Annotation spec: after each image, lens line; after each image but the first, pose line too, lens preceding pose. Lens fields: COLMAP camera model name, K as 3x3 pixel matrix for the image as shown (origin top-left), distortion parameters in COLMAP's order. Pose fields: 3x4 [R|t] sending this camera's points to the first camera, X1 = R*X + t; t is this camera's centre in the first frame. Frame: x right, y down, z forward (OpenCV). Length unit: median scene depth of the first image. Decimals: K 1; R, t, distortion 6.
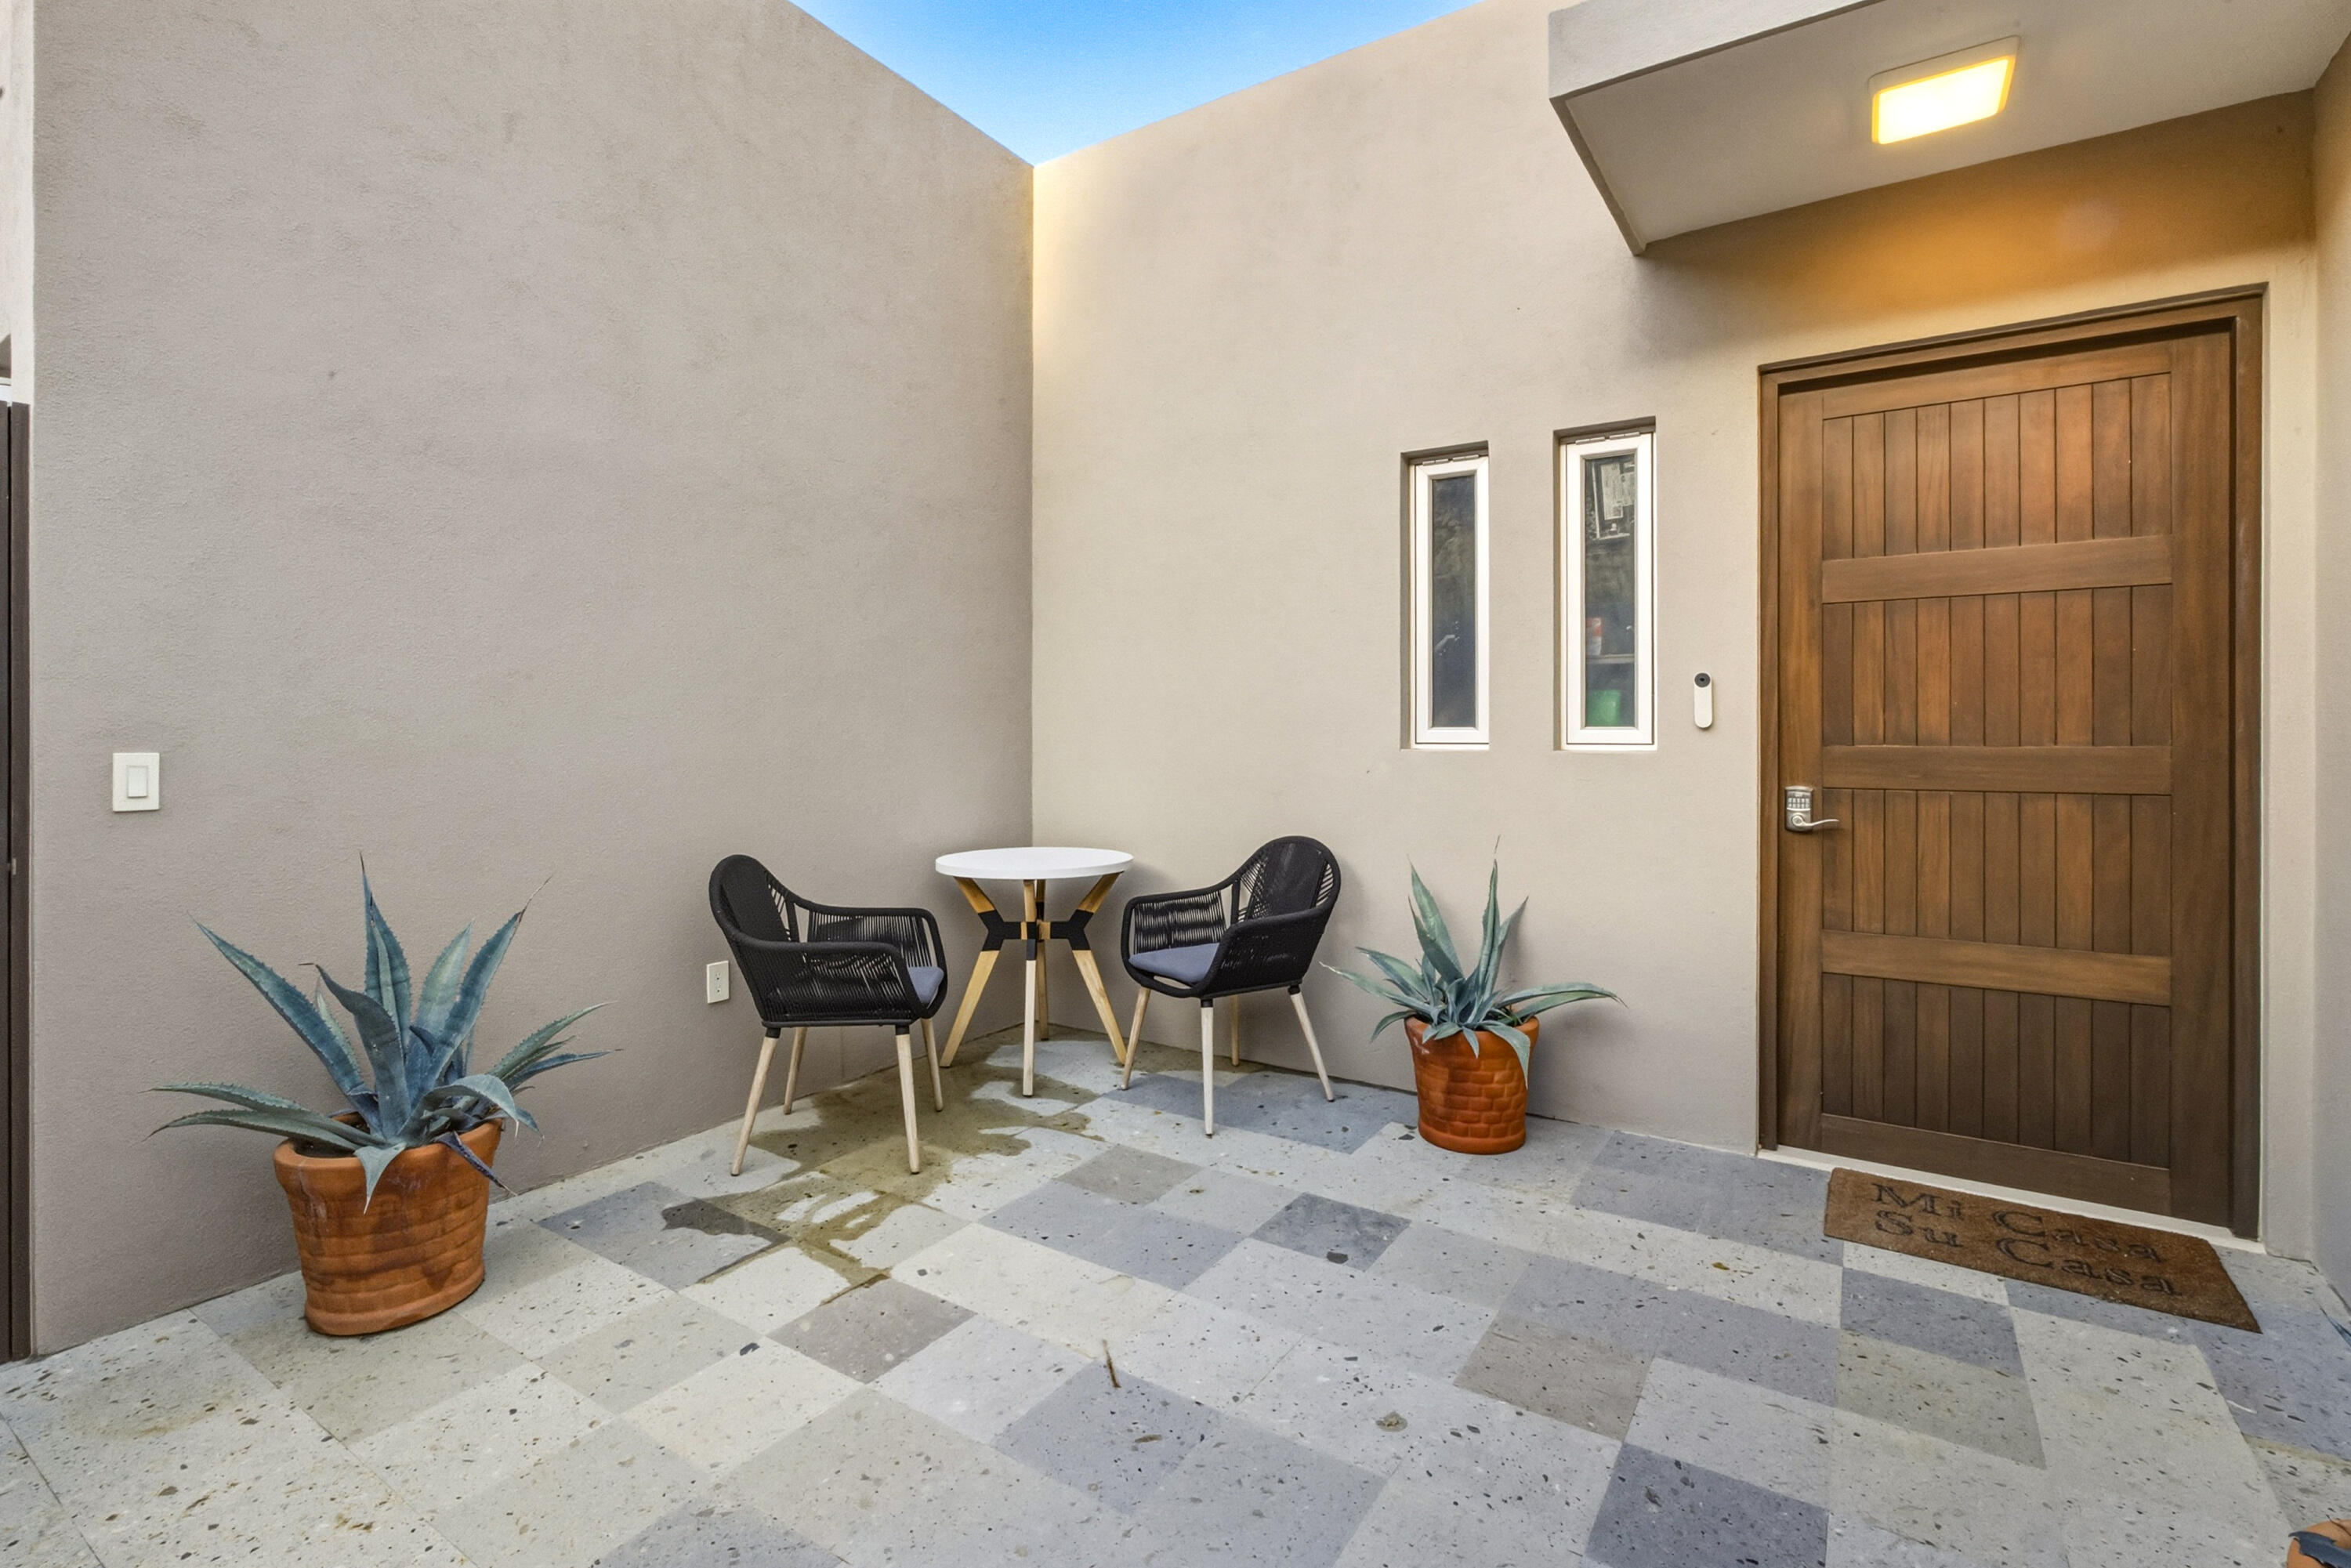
lens RADIAL K [[1082.4, 0, 1172.1], [0, 1082.4, 746.0], [0, 0, 1]] dist [0.004540, 0.014694]
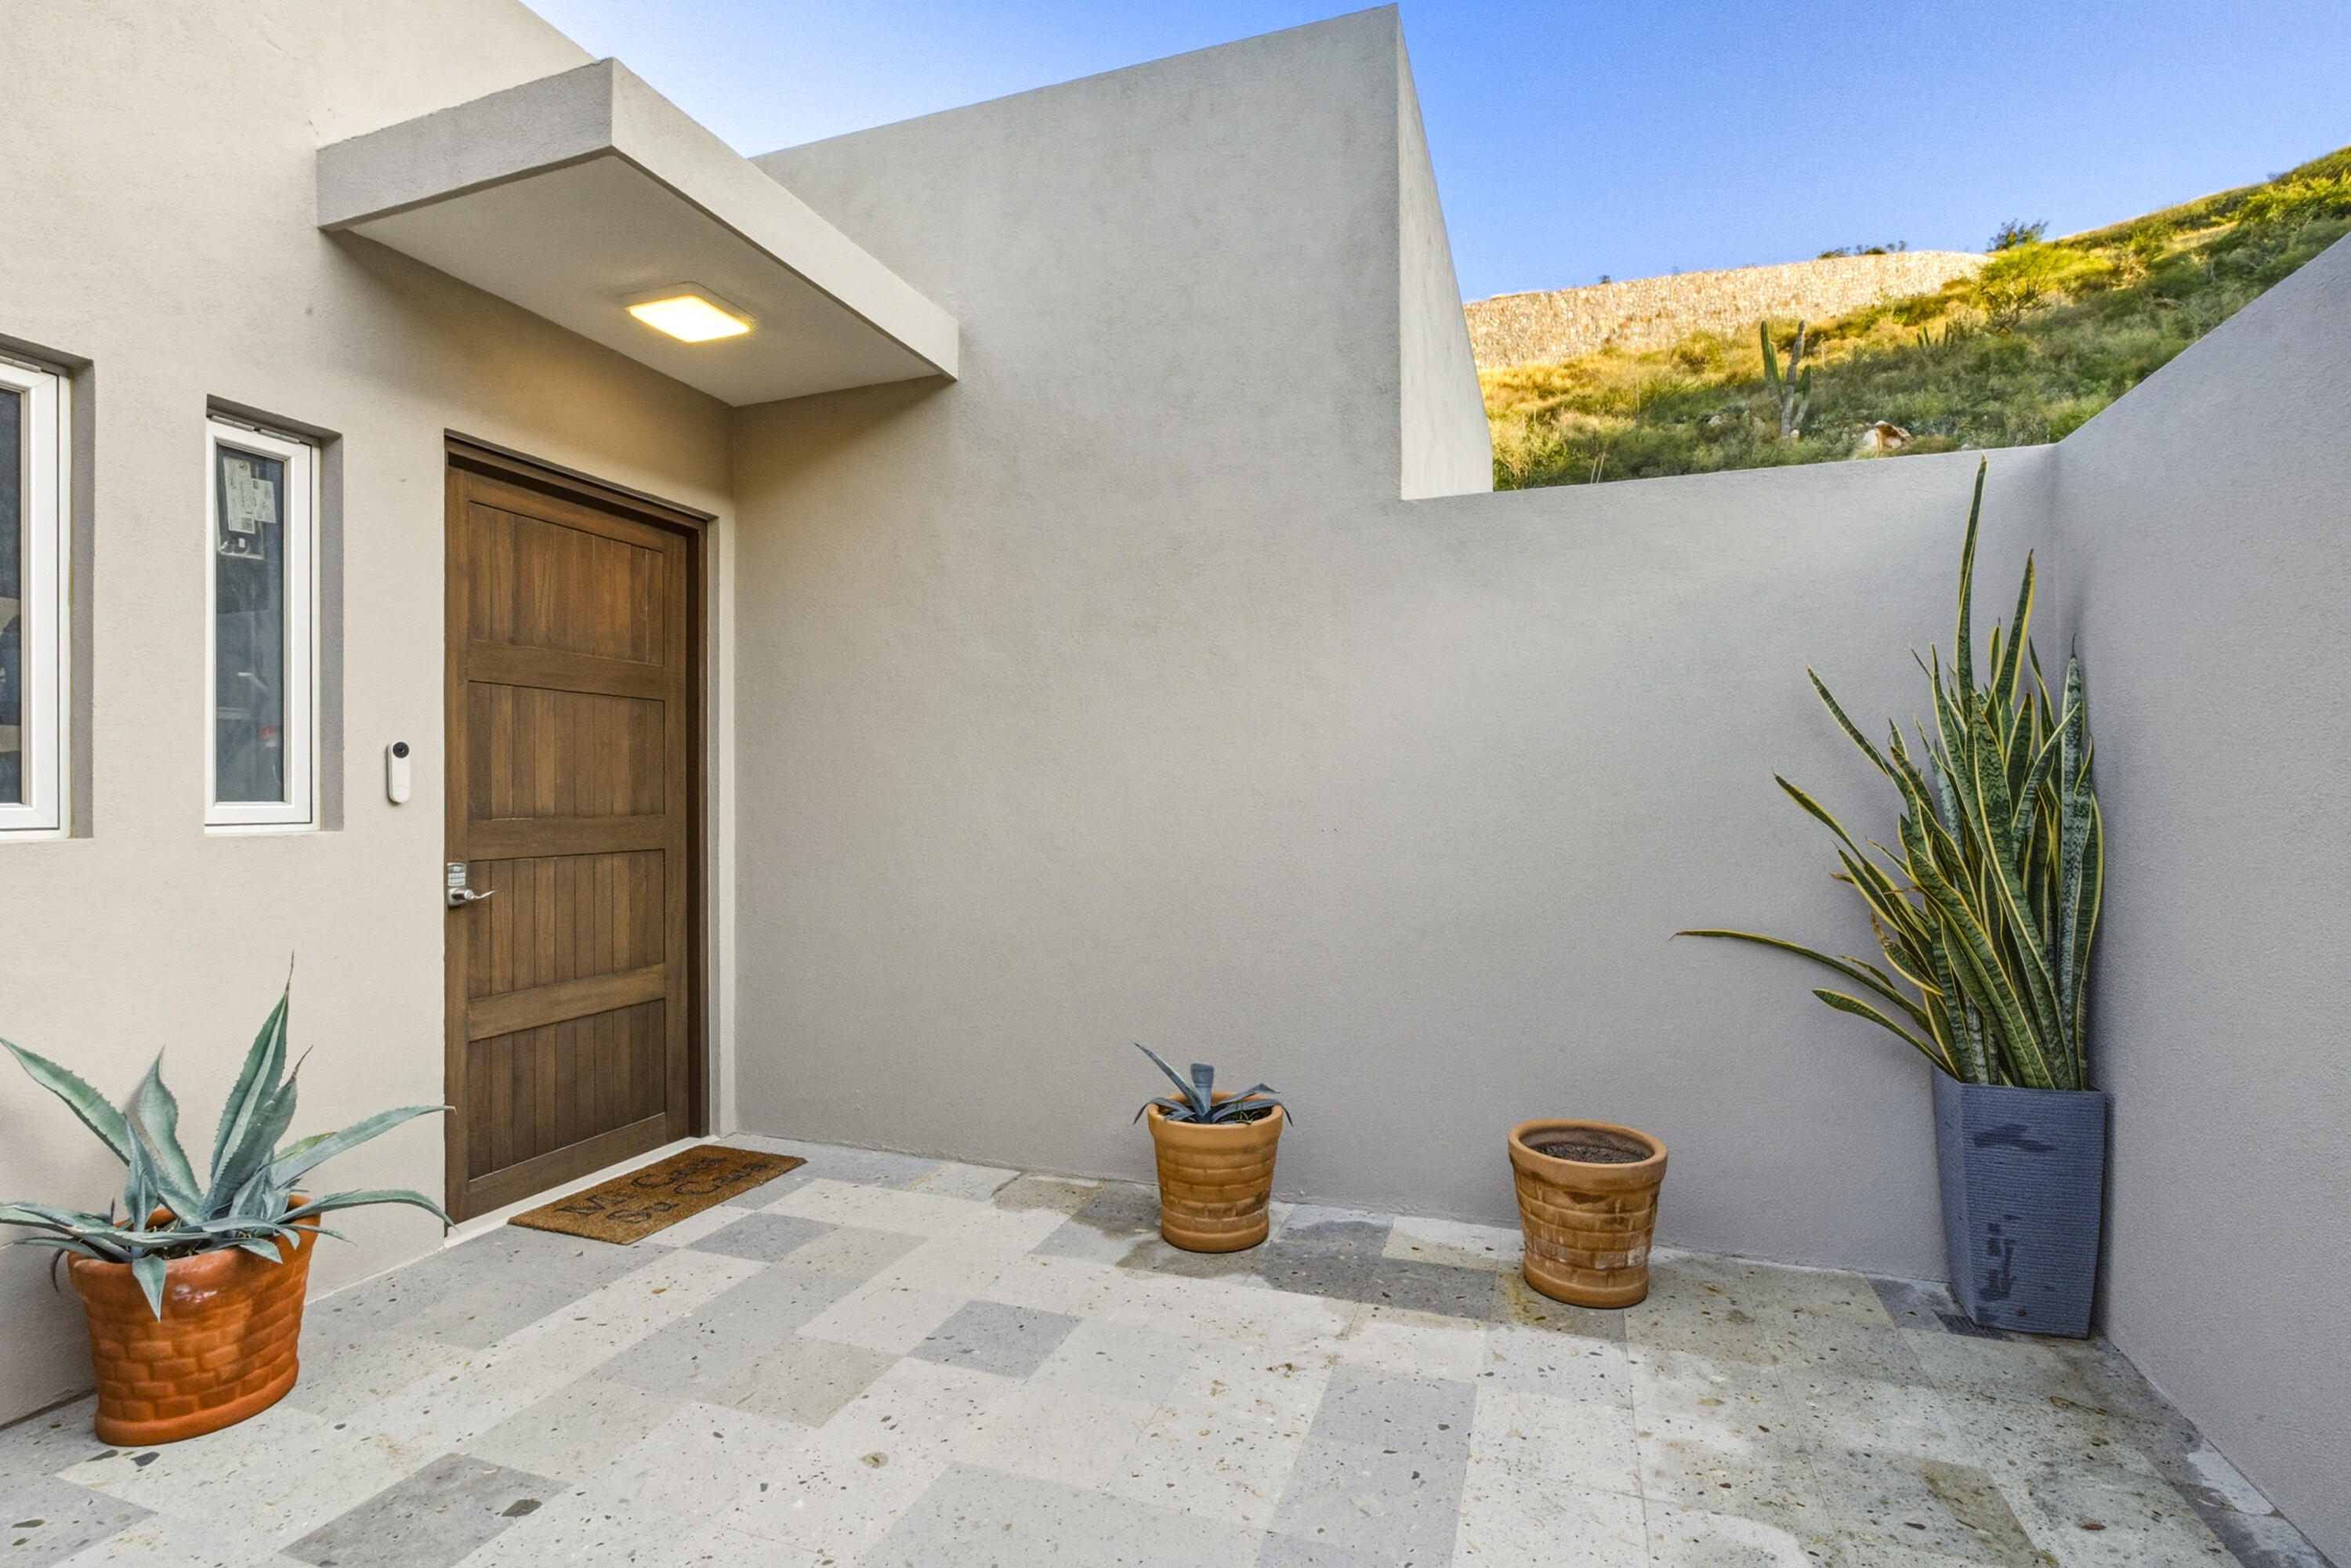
lens RADIAL K [[1117.5, 0, 1175.5], [0, 1117.5, 784.0], [0, 0, 1]] dist [0.021801, 0.000473]
pose [[-0.221133, 0.013420, 0.975151, -0.449021], [0.007648, 0.999898, -0.012026, -0.012437], [-0.975214, 0.004799, -0.221213, 0.449544]]
